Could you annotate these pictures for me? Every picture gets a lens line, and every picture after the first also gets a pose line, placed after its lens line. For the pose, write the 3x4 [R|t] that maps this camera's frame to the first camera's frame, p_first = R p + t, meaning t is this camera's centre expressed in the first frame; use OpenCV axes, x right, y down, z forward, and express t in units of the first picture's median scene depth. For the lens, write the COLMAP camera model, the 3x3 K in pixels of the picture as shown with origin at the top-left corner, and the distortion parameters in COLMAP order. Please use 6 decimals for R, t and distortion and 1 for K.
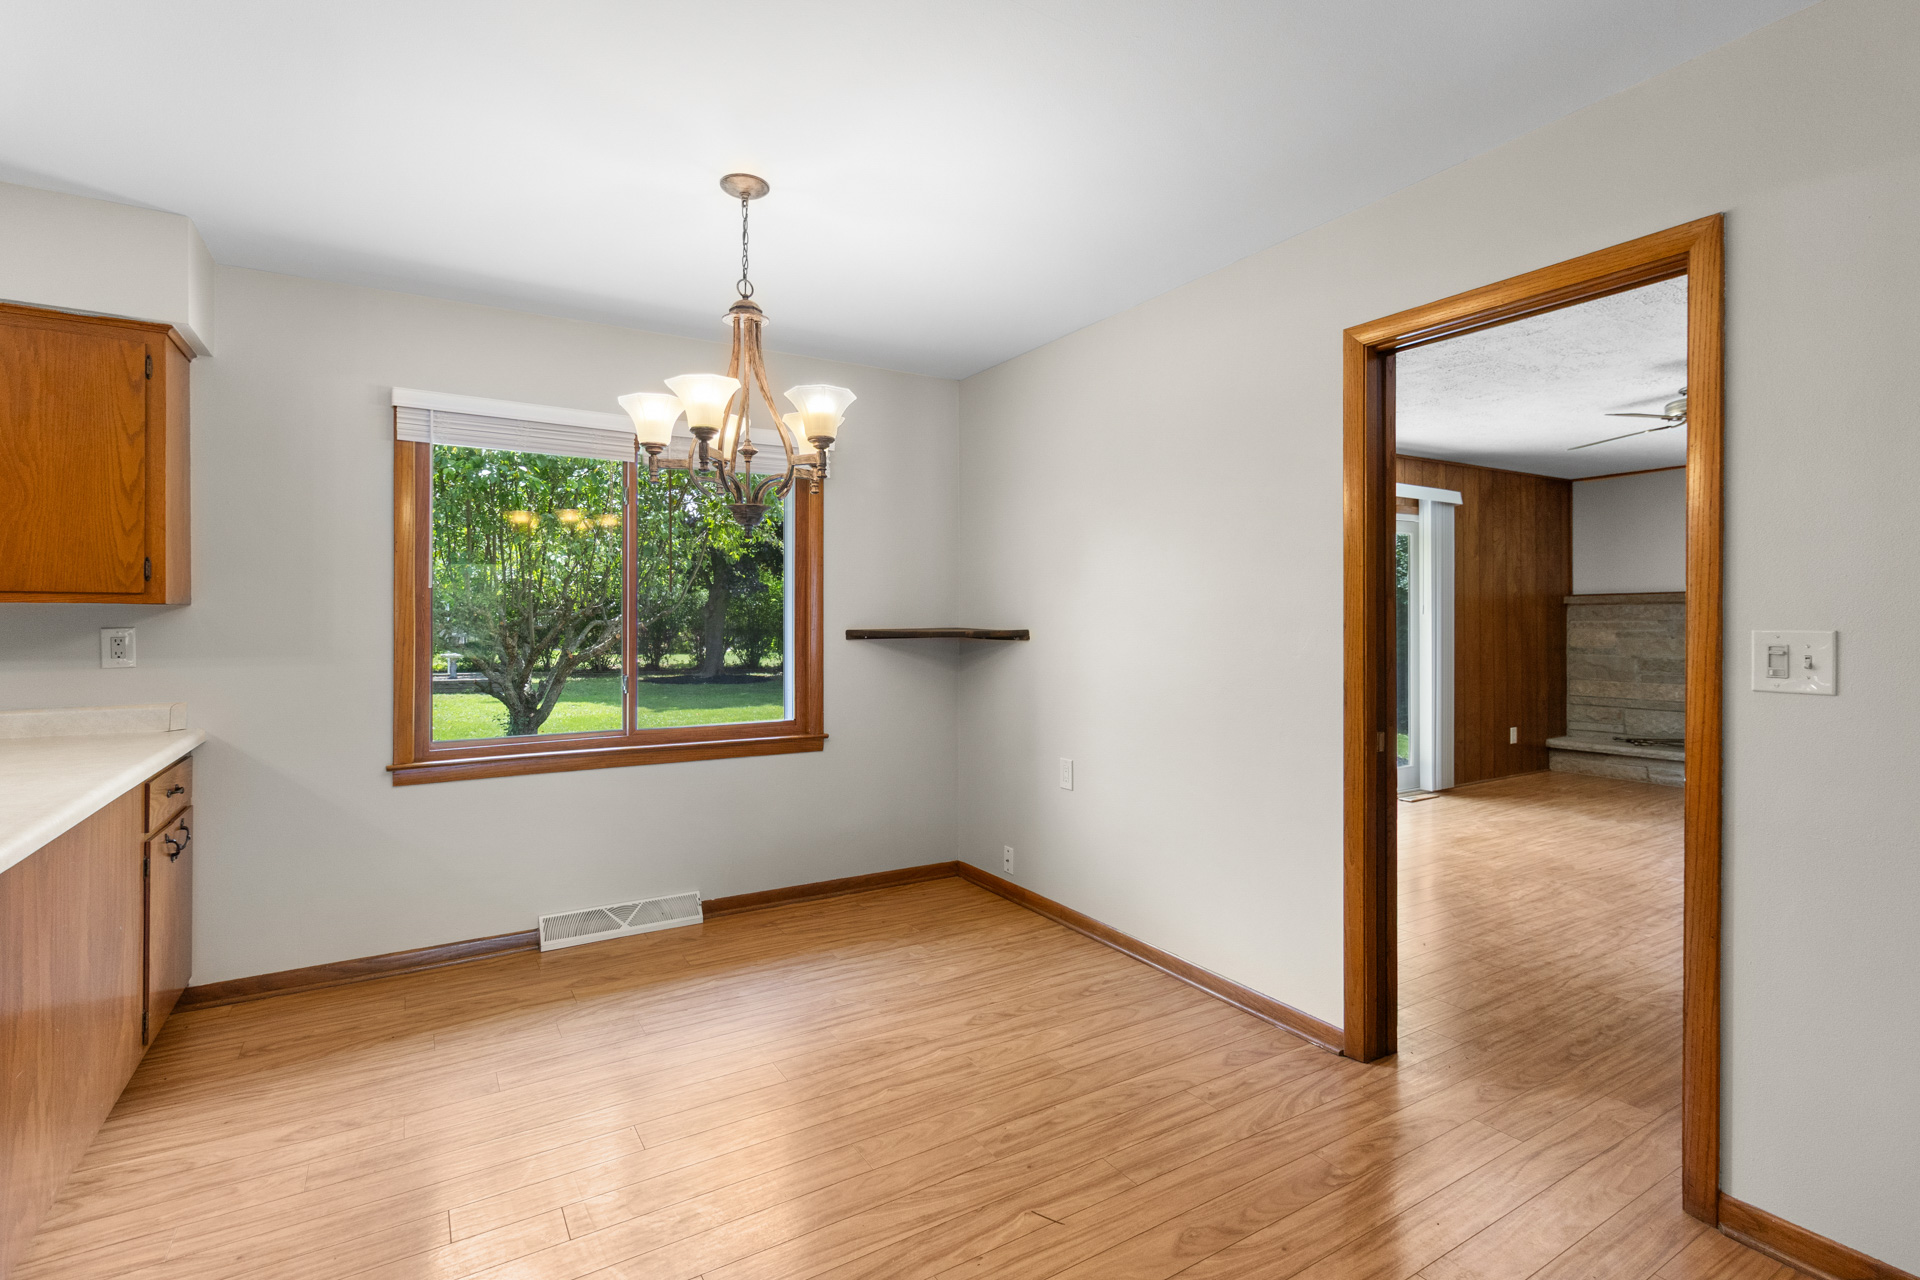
lens RADIAL K [[901.8, 0, 961.6], [0, 901.8, 630.0], [0, 0, 1]] dist [0.000440, -0.000315]
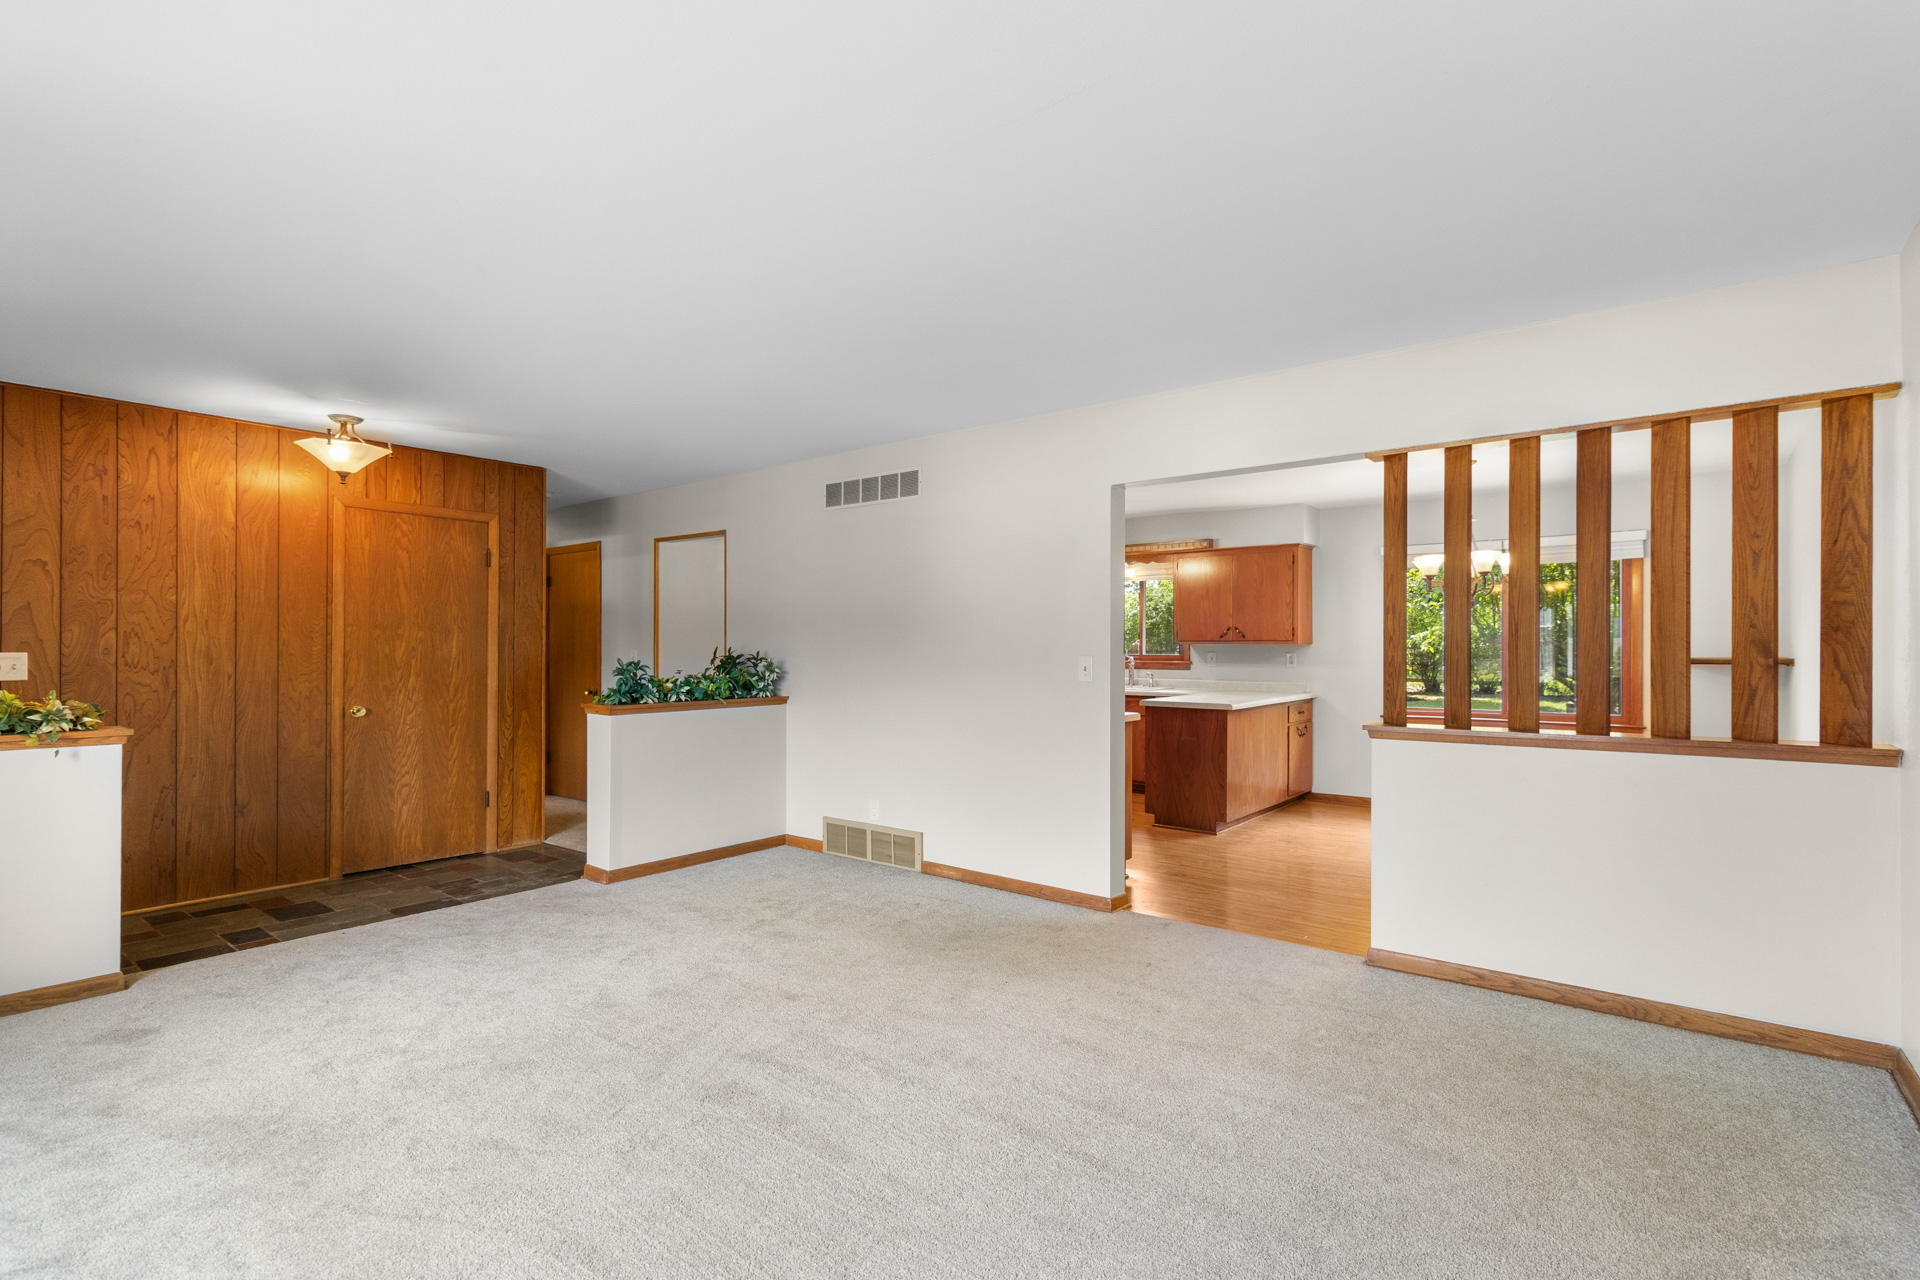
lens RADIAL K [[905.6, 0, 963.0], [0, 905.6, 648.2], [0, 0, 1]] dist [0.001706, 0.000256]
pose [[0.346899, -0.000740, -0.937902, 1.202005], [-0.013035, 0.999899, -0.005610, 0.010578], [0.937812, 0.014172, 0.346854, -0.817955]]
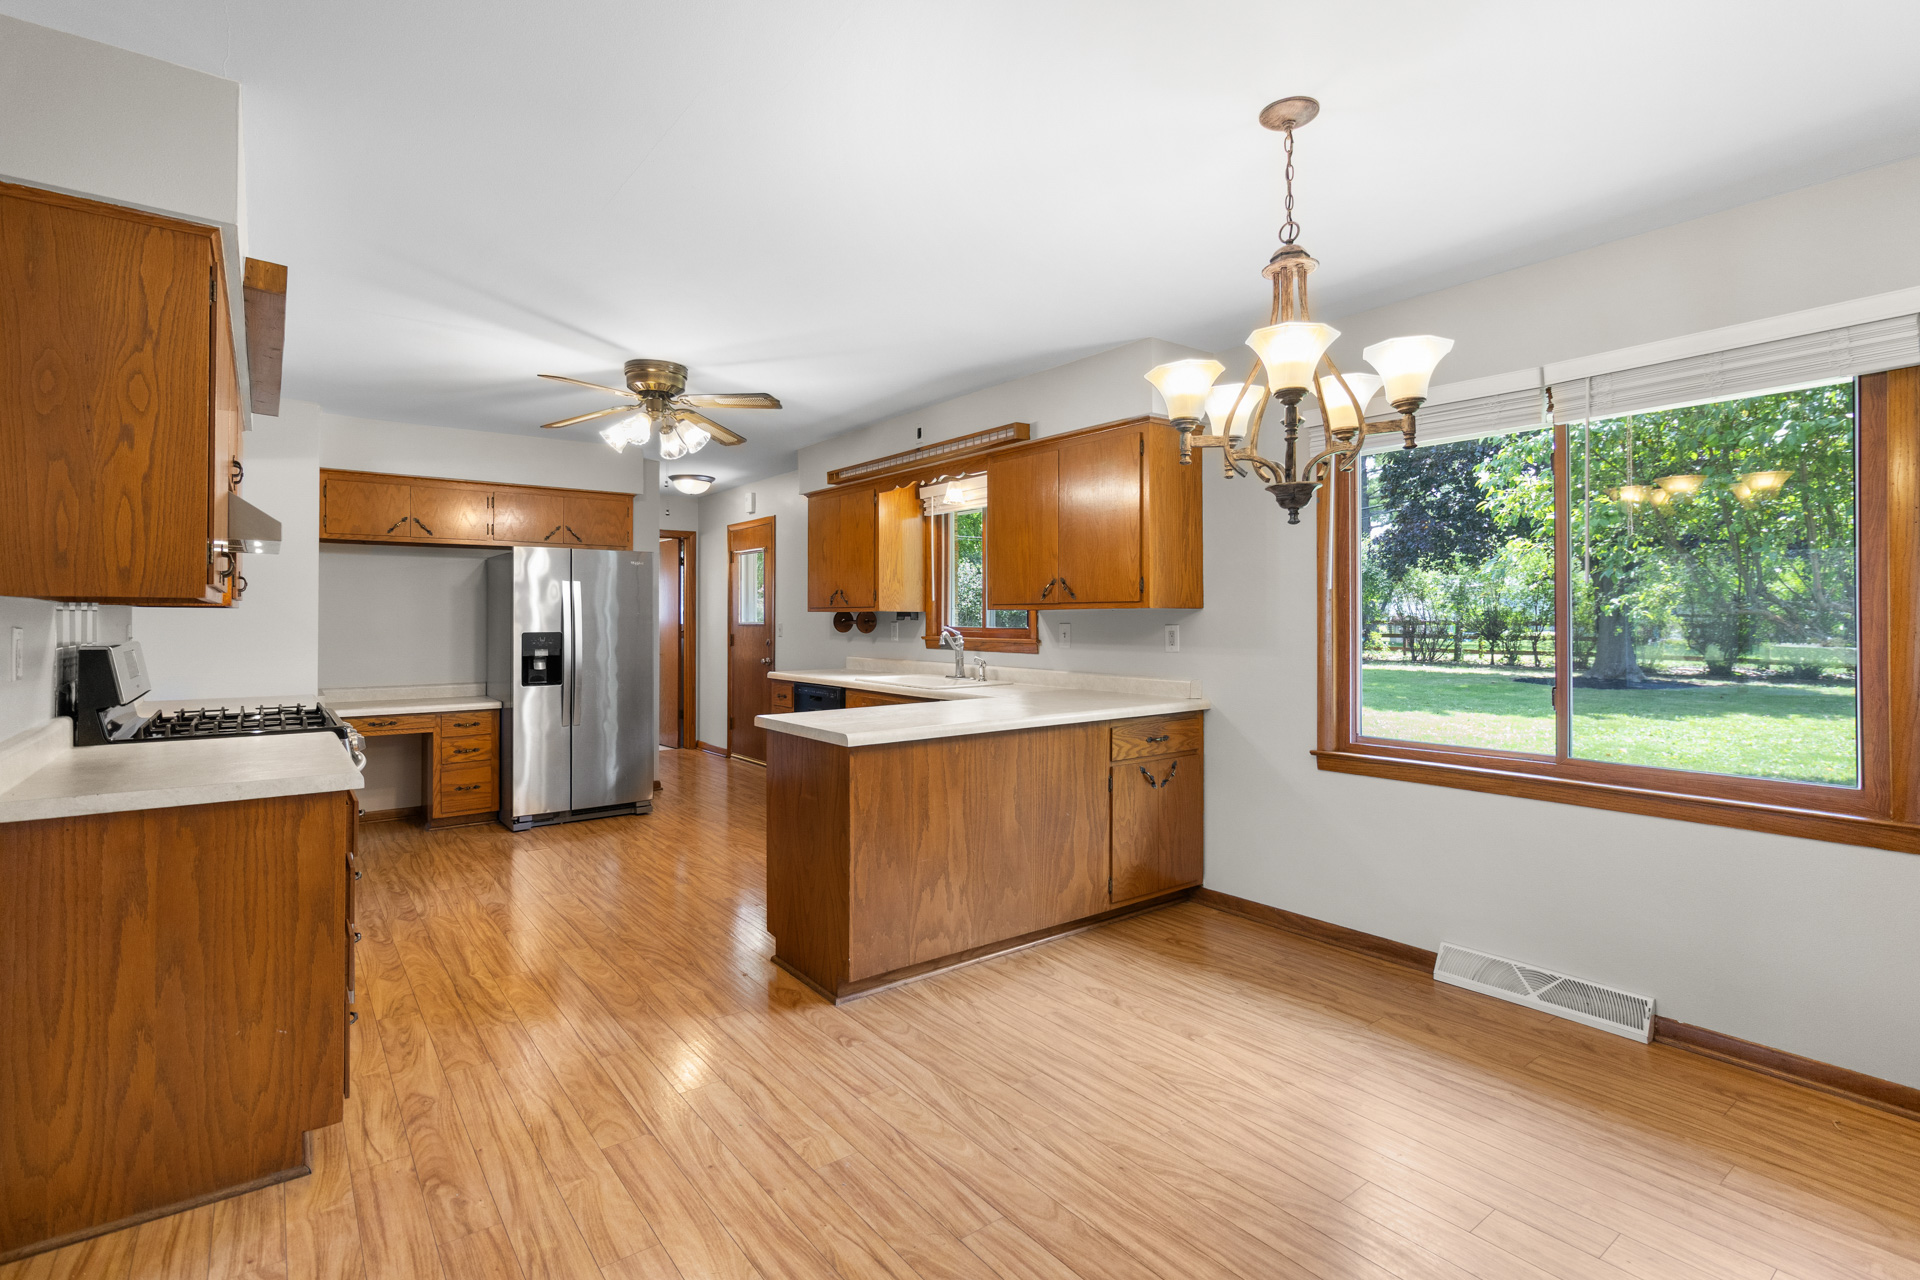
lens RADIAL K [[903.3, 0, 960.7], [0, 903.3, 617.9], [0, 0, 1]] dist [0.000535, -0.000064]
pose [[0.098242, -0.002508, -0.995159, 0.467735], [-0.011015, 0.999933, -0.003607, -0.004188], [0.995102, 0.011316, 0.098208, 0.487872]]
